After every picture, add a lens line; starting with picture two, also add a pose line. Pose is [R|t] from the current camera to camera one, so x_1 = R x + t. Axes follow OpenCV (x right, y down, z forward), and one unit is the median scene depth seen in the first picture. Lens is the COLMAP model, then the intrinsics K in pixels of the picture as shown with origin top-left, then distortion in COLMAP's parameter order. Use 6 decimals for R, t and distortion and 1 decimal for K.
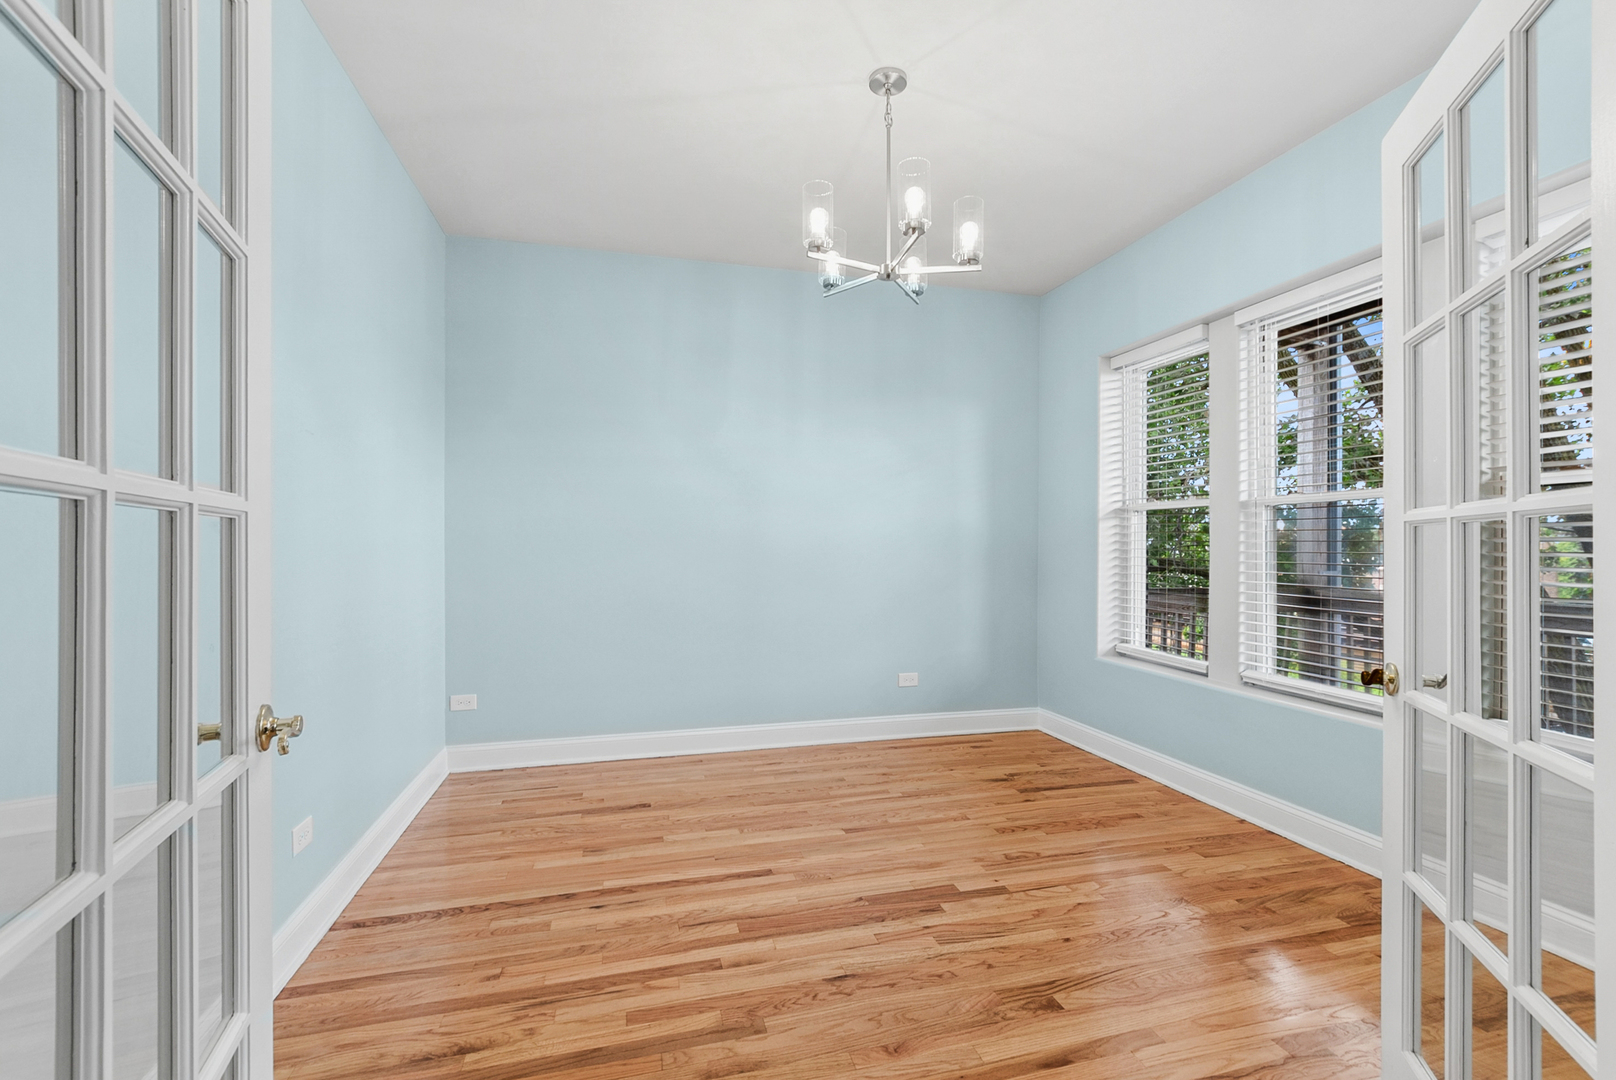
lens RADIAL K [[709.2, 0, 819.7], [0, 709.2, 546.1], [0, 0, 1]] dist [-0.009935, 0.000542]
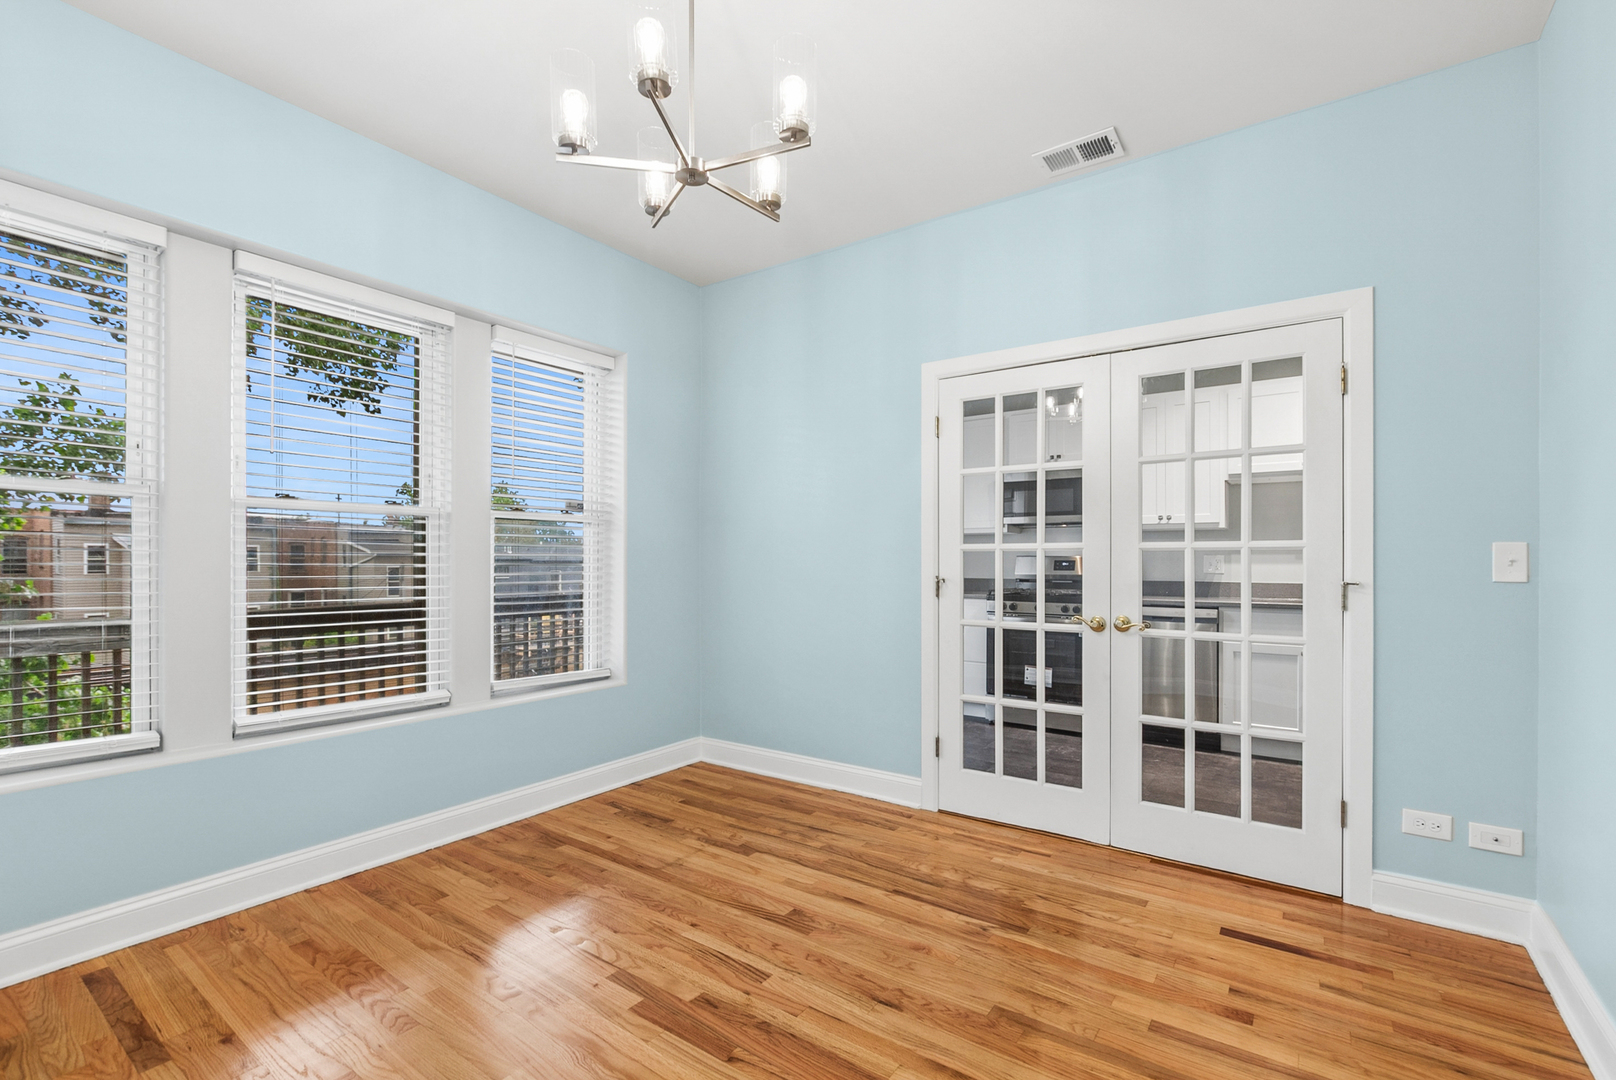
lens RADIAL K [[716.1, 0, 816.6], [0, 716.1, 555.3], [0, 0, 1]] dist [-0.001447, 0.000703]
pose [[-0.632954, 0.003213, 0.774183, -0.565862], [-0.001683, 0.999983, -0.005525, 0.000951], [-0.774188, -0.004800, -0.632938, 1.429134]]
